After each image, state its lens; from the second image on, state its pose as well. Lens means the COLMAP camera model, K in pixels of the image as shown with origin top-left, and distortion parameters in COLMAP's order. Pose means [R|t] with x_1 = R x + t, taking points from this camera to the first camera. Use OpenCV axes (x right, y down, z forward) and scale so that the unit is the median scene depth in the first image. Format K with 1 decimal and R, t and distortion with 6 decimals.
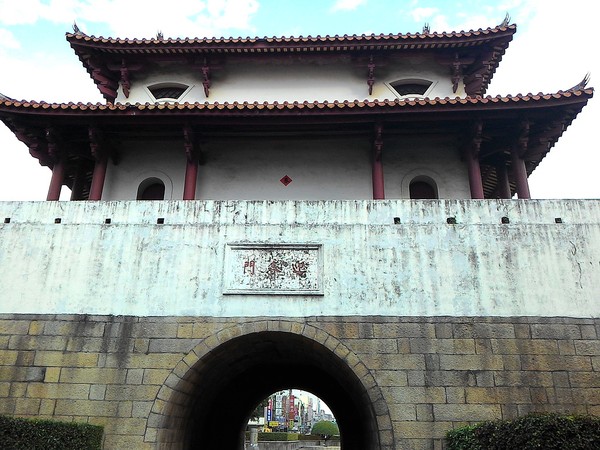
lens RADIAL K [[502.7, 0, 300.0], [0, 502.7, 225.0], [0, 0, 1]] dist [0.094698, -0.209930]
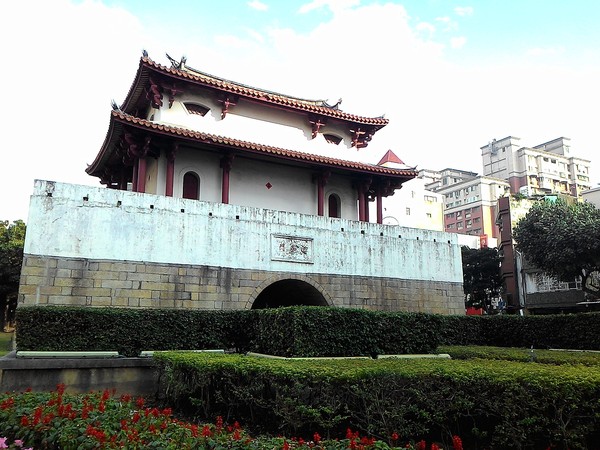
lens RADIAL K [[502.7, 0, 300.0], [0, 502.7, 225.0], [0, 0, 1]] dist [0.094698, -0.209930]
pose [[0.855744, 0.092706, 0.509027, -1.102742], [-0.197477, 0.967861, 0.155715, -0.340259], [-0.478232, -0.233773, 0.846548, -0.753112]]
